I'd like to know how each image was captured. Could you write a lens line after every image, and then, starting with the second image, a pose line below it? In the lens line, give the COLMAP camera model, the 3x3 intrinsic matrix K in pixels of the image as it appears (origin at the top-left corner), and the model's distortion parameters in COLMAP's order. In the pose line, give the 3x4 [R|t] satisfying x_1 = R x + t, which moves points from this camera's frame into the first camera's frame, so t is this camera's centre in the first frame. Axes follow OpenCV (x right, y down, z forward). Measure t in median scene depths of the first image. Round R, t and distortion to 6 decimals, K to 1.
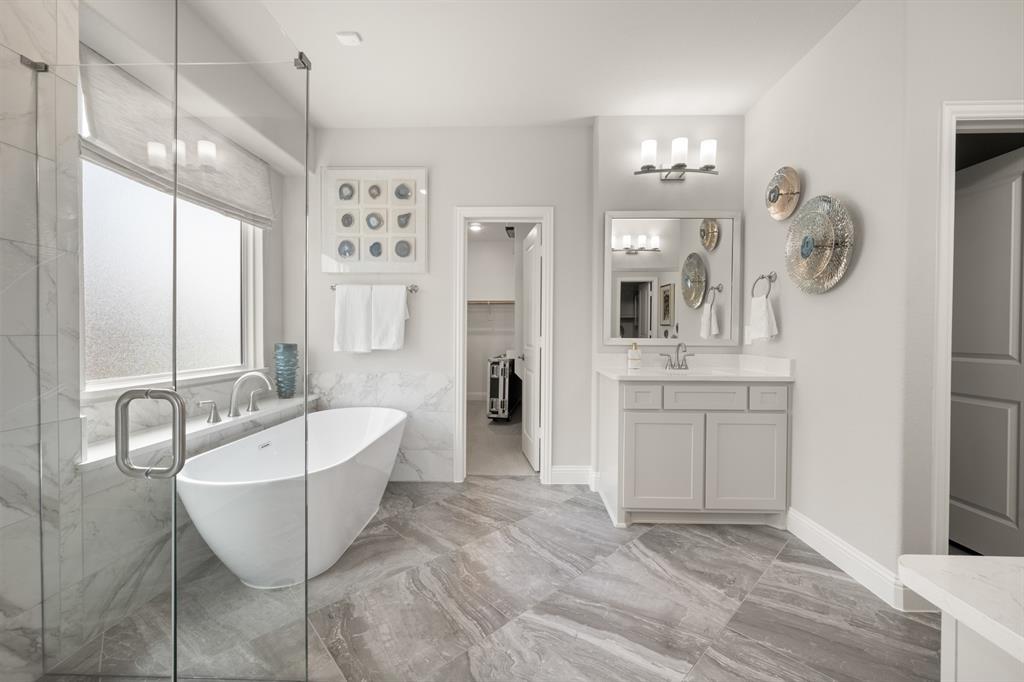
lens RADIAL K [[400.1, 0, 510.5], [0, 400.1, 336.4], [0, 0, 1]] dist [-0.001275, 0.000128]
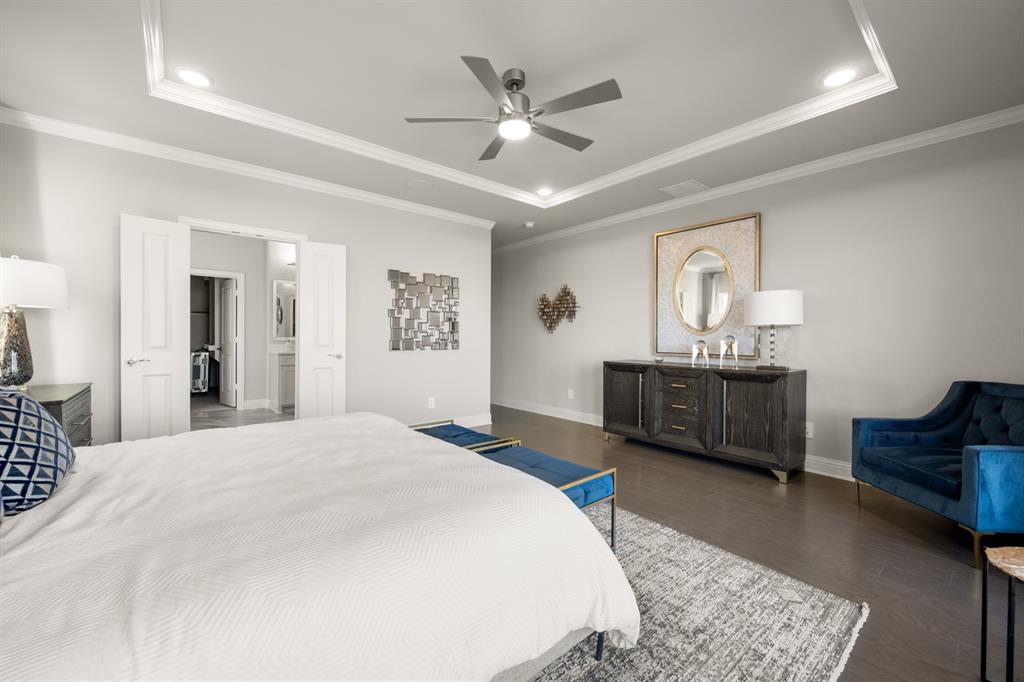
lens RADIAL K [[400.1, 0, 513.1], [0, 400.1, 342.0], [0, 0, 1]] dist [-0.001275, 0.000128]
pose [[0.763803, -0.006915, 0.645412, -0.168875], [0.006045, 0.999975, 0.003561, 0.033532], [-0.645421, 0.001182, 0.763826, -1.514564]]
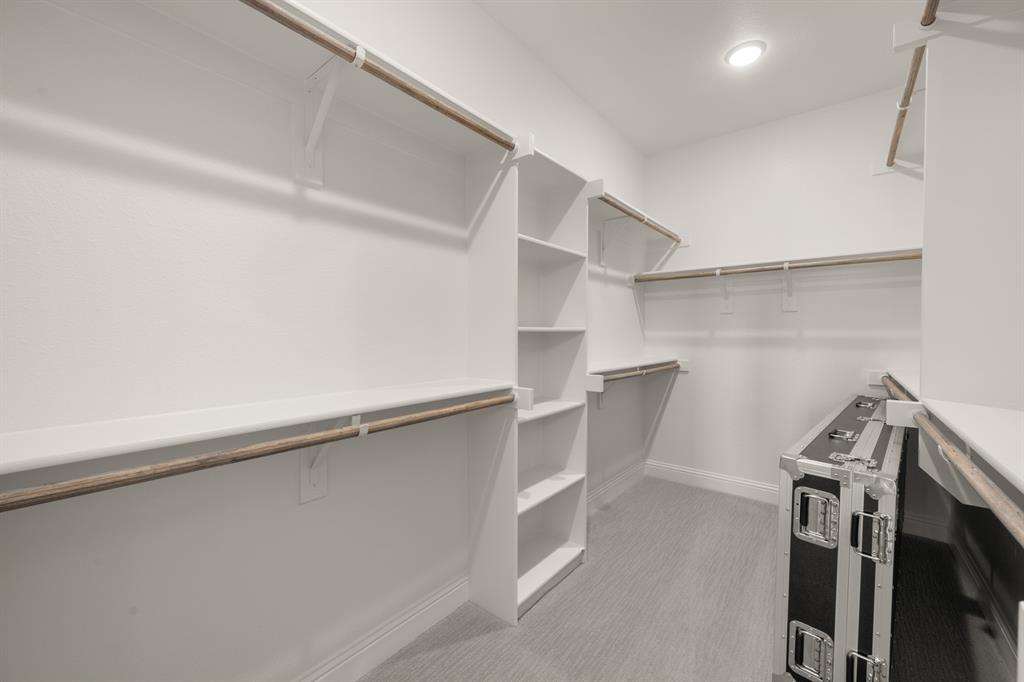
lens RADIAL K [[400.1, 0, 511.1], [0, 400.1, 339.5], [0, 0, 1]] dist [-0.001275, 0.000128]
pose [[0.791020, 0.008943, -0.611725, -0.064702], [-0.003490, 0.999943, 0.010106, -0.034741], [0.611781, -0.005859, 0.791006, 1.211828]]
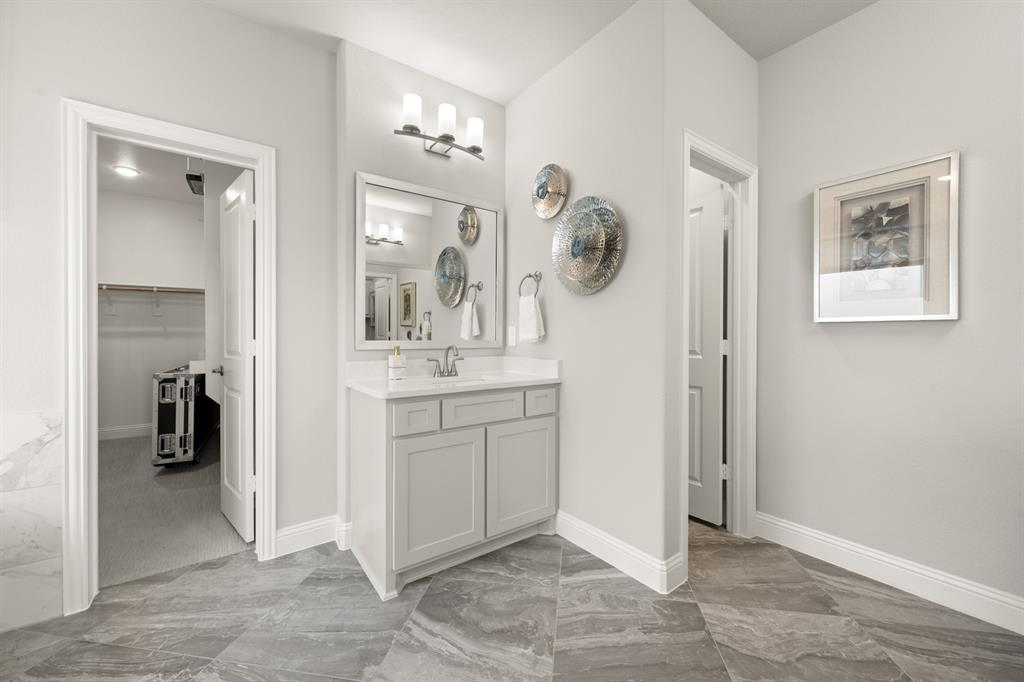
lens RADIAL K [[400.1, 0, 510.9], [0, 400.1, 338.9], [0, 0, 1]] dist [-0.001275, 0.000128]
pose [[0.787006, -0.008221, 0.616891, 0.000658], [0.006778, 0.999966, 0.004679, -0.000807], [-0.616908, 0.000499, 0.787035, 0.240566]]
